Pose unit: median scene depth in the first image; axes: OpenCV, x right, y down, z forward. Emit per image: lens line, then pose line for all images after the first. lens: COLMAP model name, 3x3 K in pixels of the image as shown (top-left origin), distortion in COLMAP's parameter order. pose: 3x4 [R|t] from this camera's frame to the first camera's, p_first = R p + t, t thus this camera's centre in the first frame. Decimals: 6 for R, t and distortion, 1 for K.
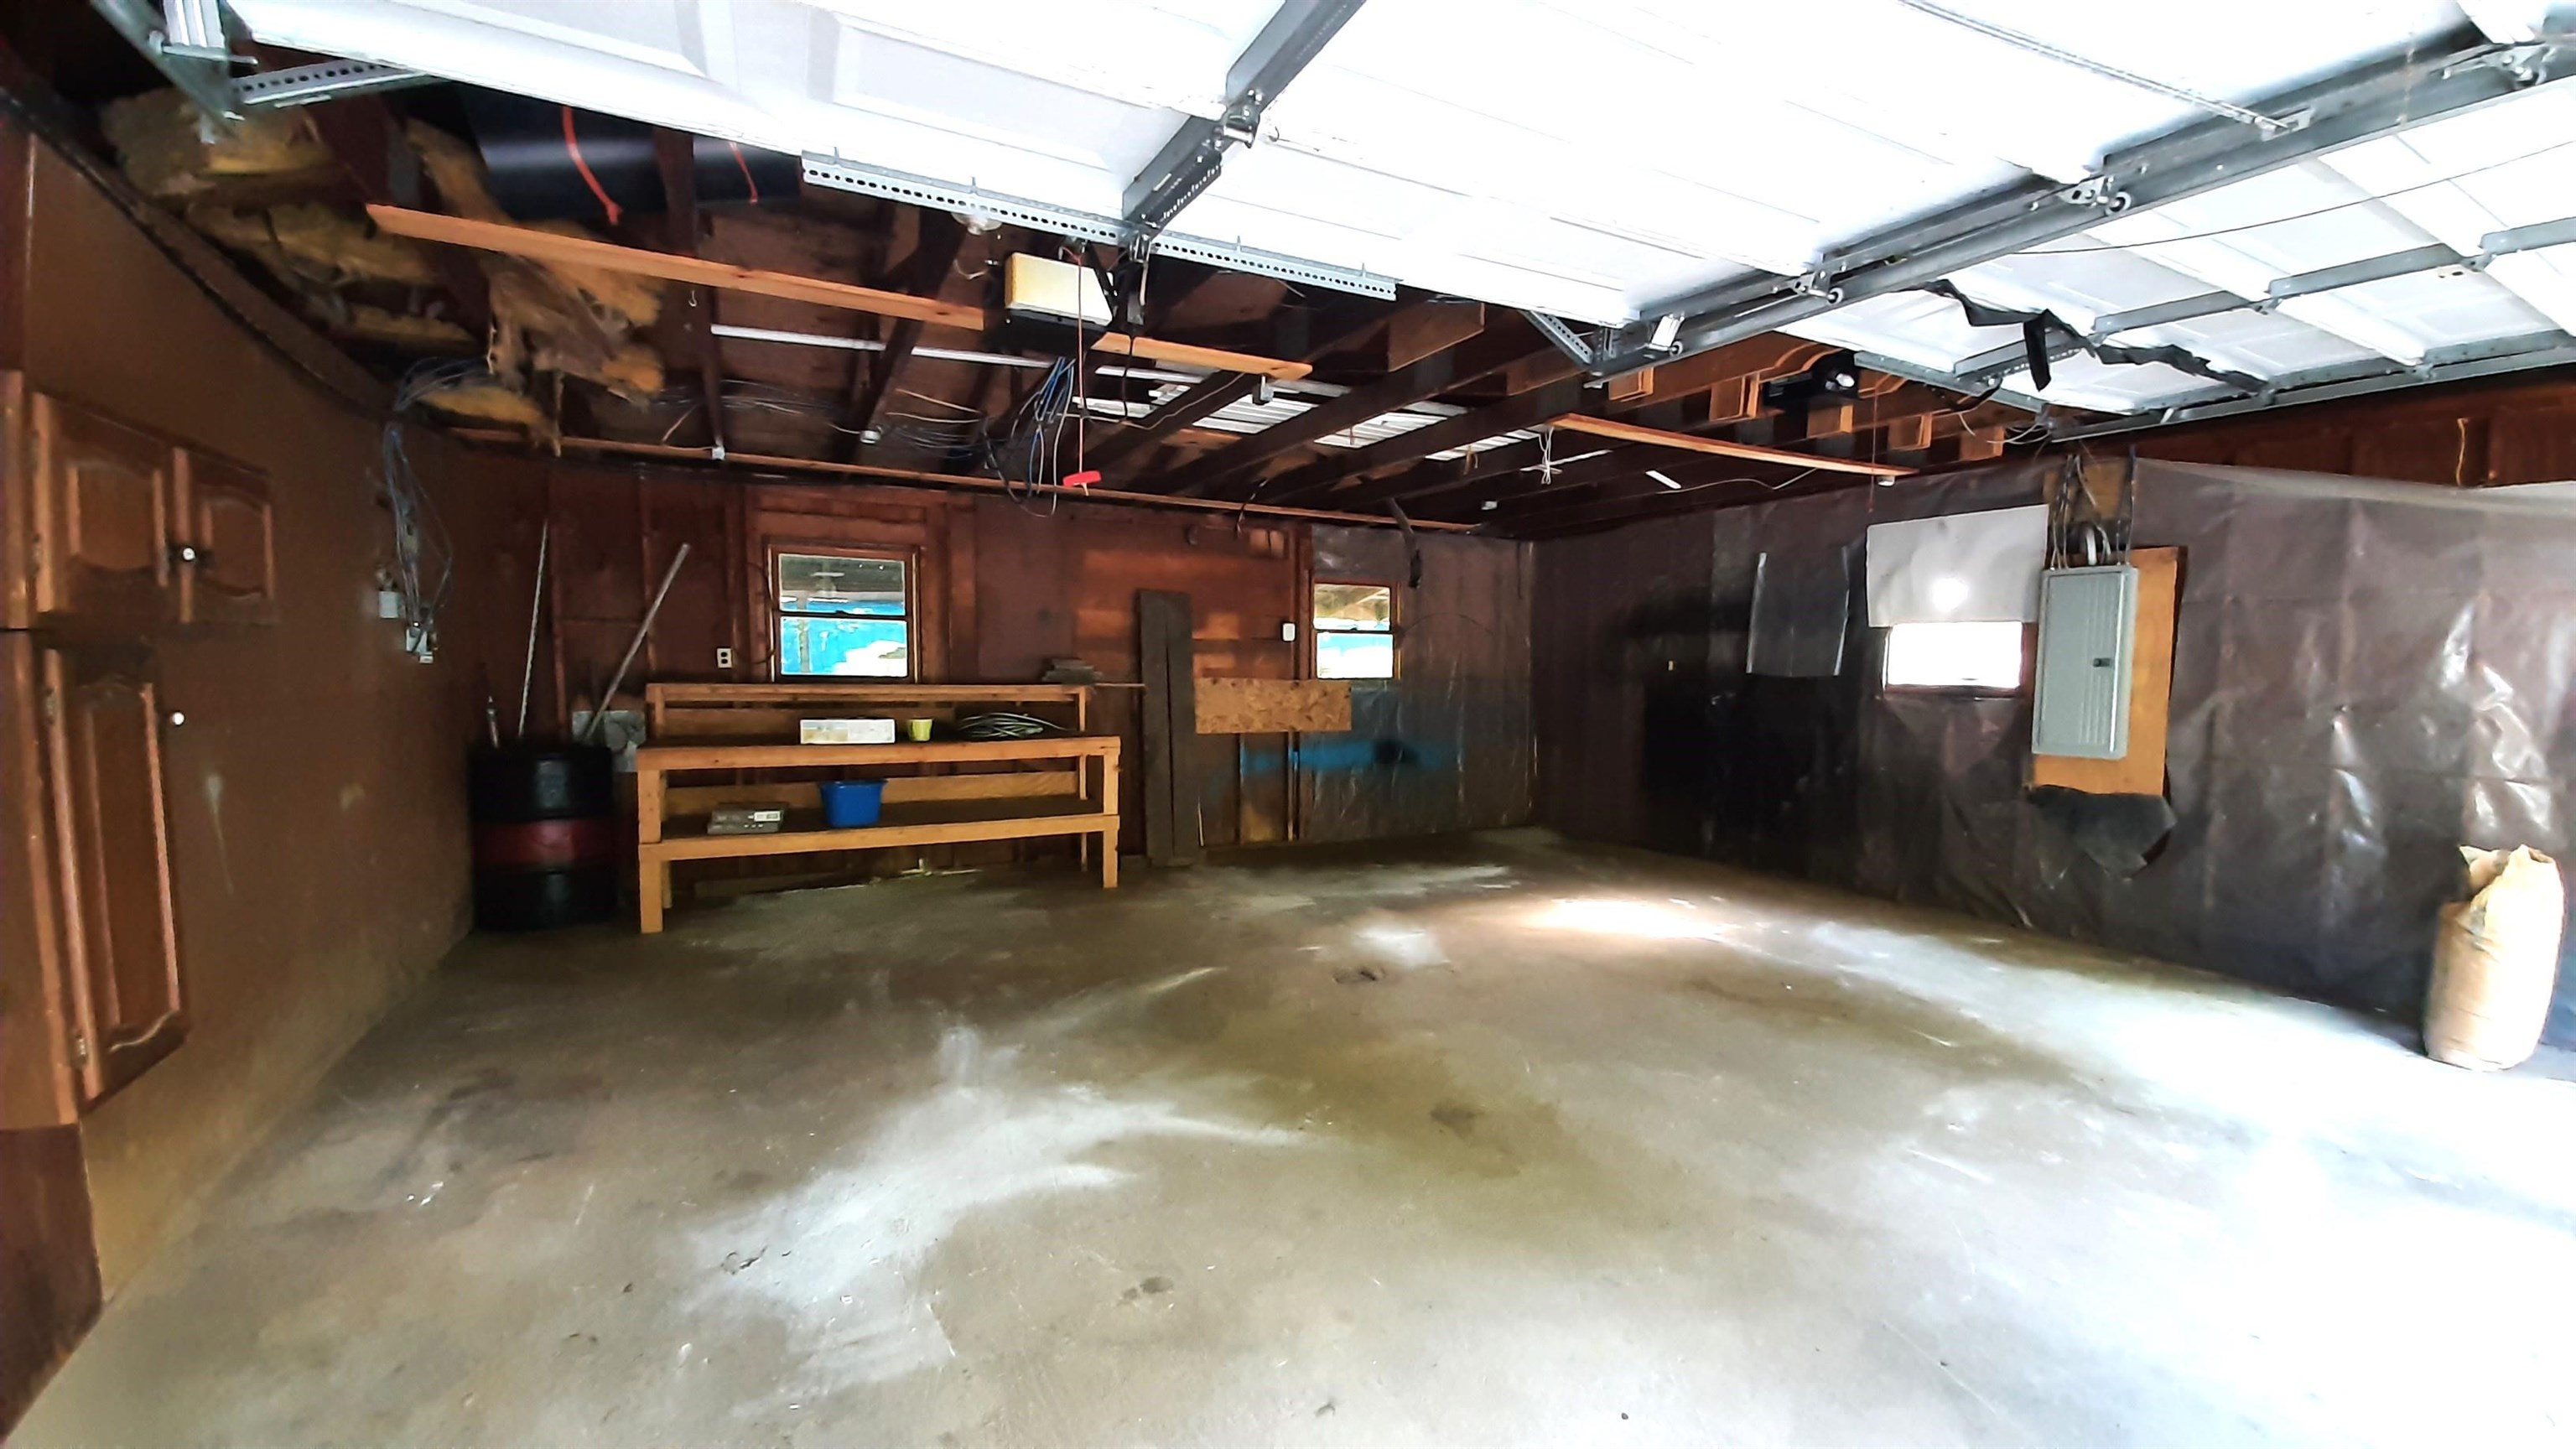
lens RADIAL K [[992.2, 0, 1288.0], [0, 992.2, 724.5], [0, 0, 1]] dist [-0.029663, -0.000002]
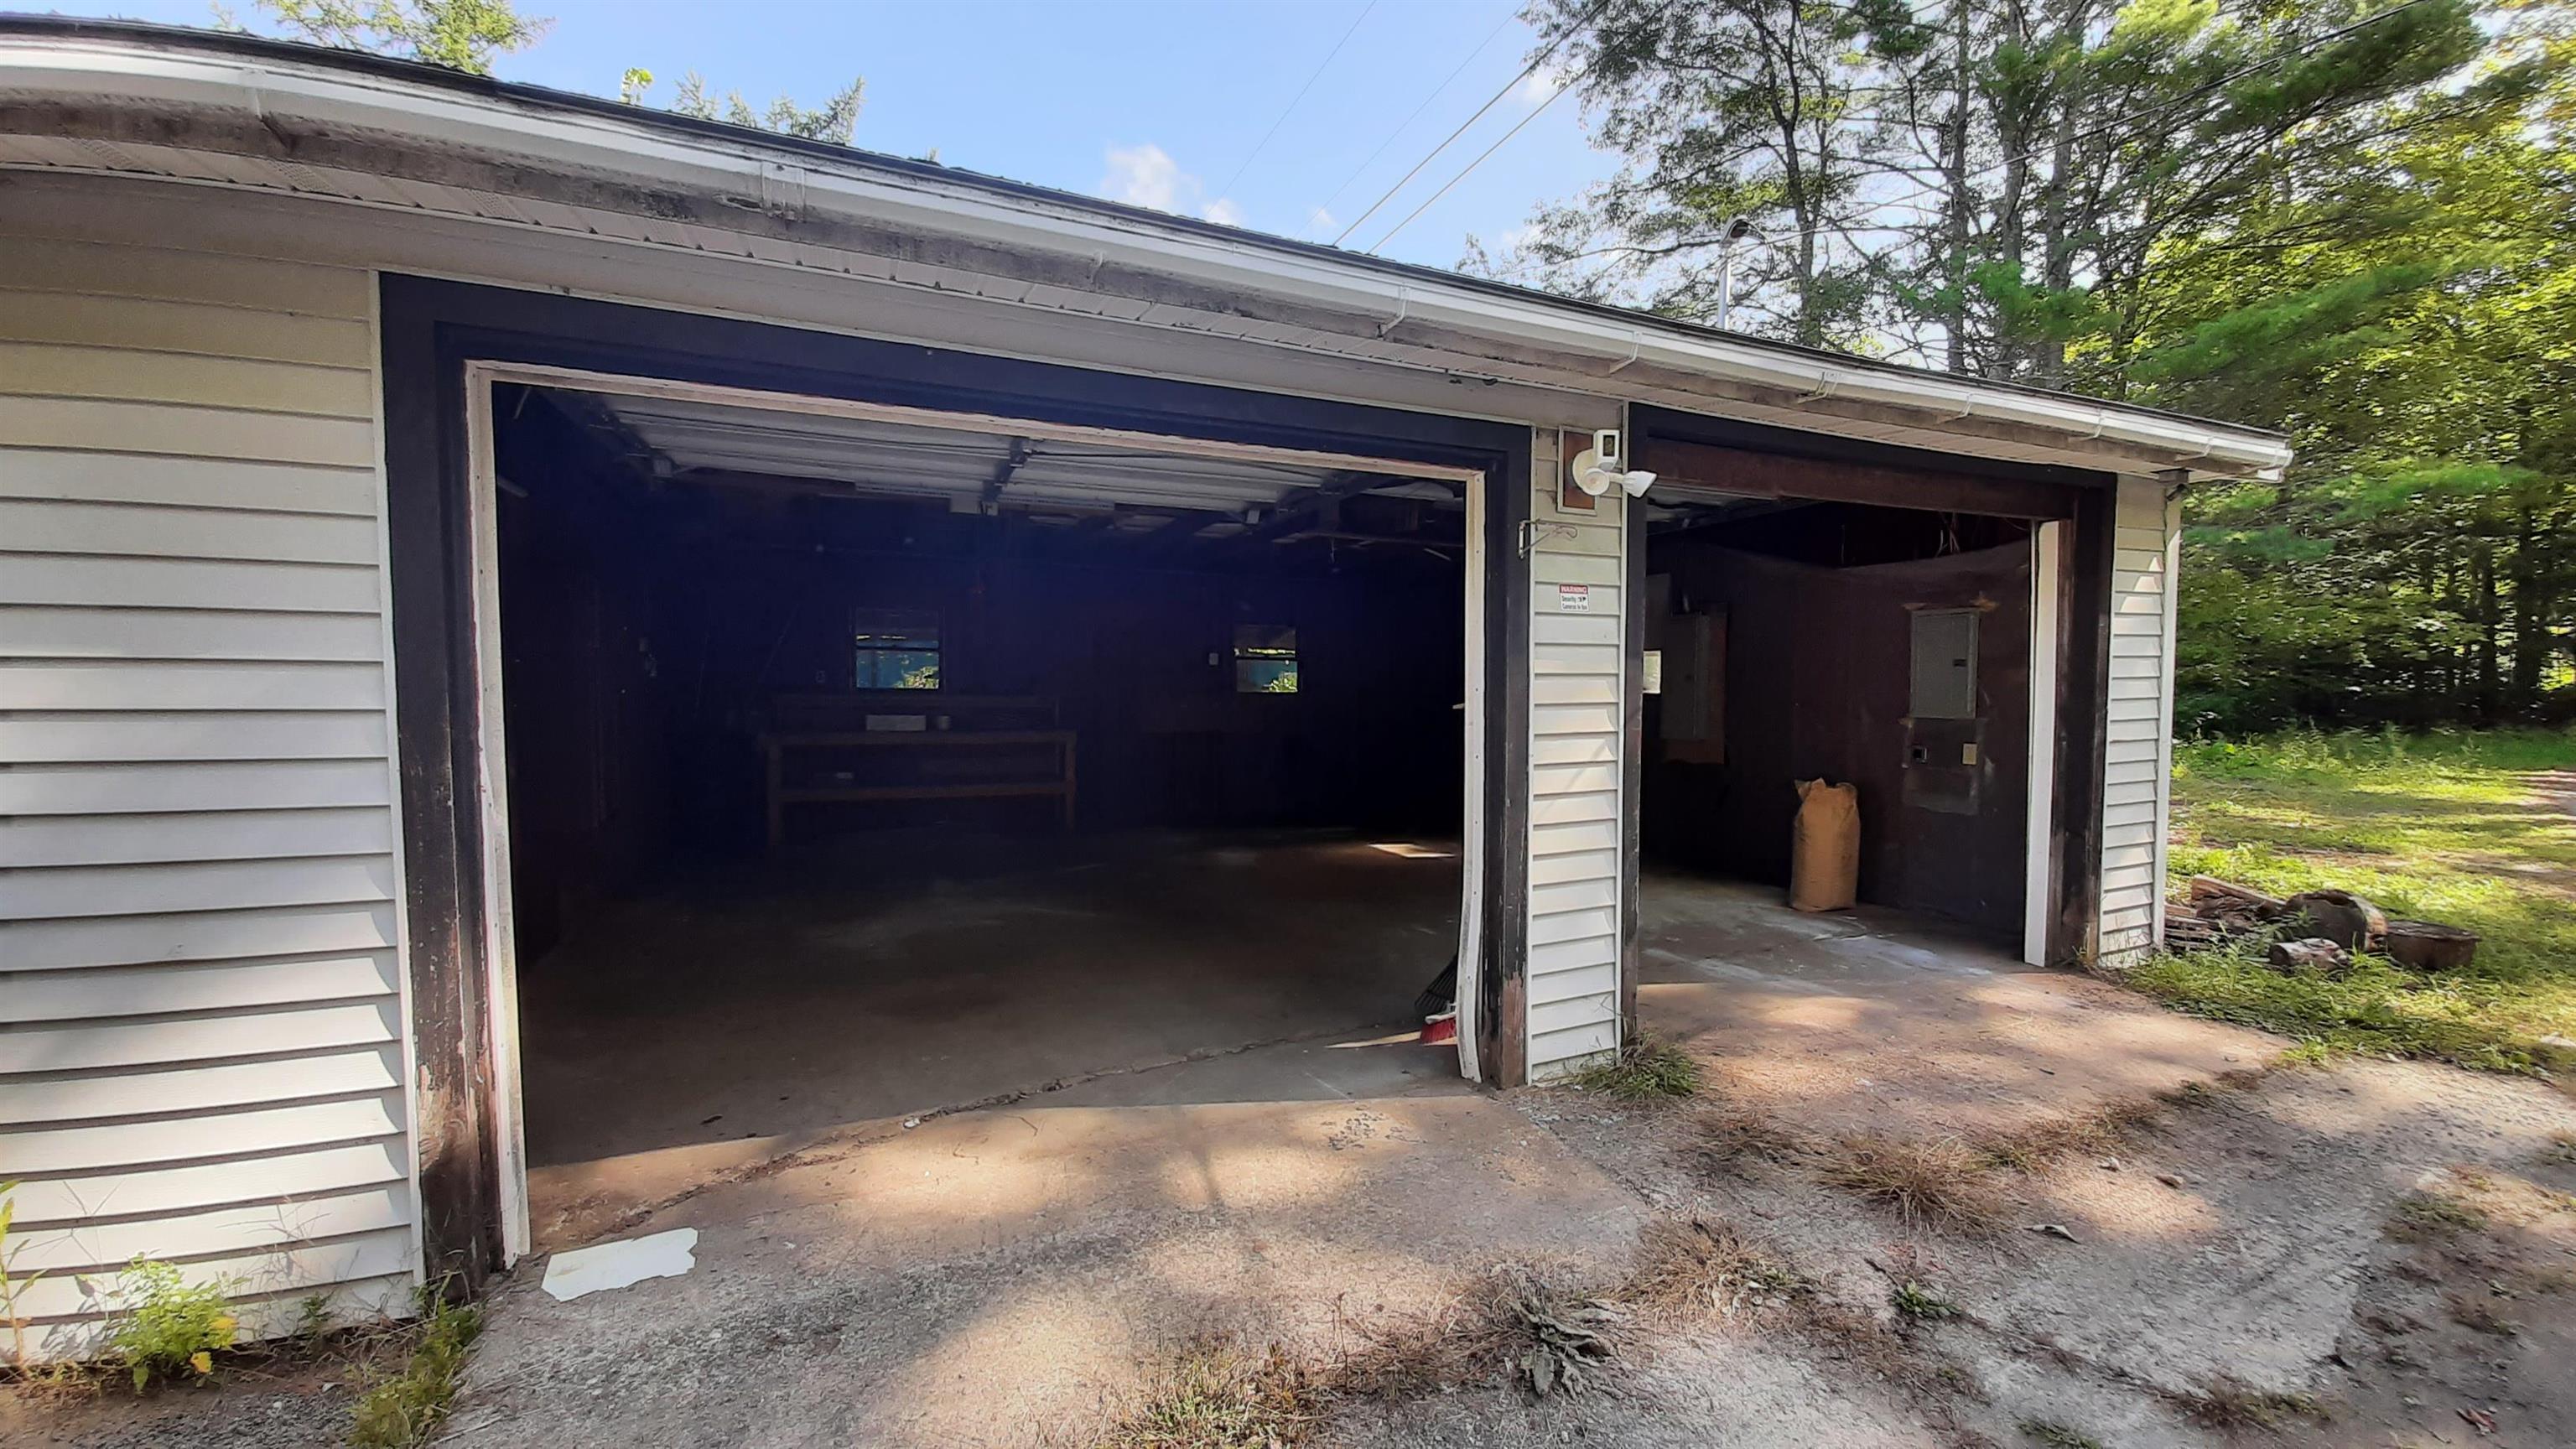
lens RADIAL K [[992.2, 0, 1288.0], [0, 992.2, 724.5], [0, 0, 1]] dist [-0.029663, -0.000002]
pose [[0.997557, 0.001867, -0.069828, 0.289026], [-0.003843, 0.999596, -0.028172, 0.051438], [0.069747, 0.028372, 0.997161, -0.529298]]
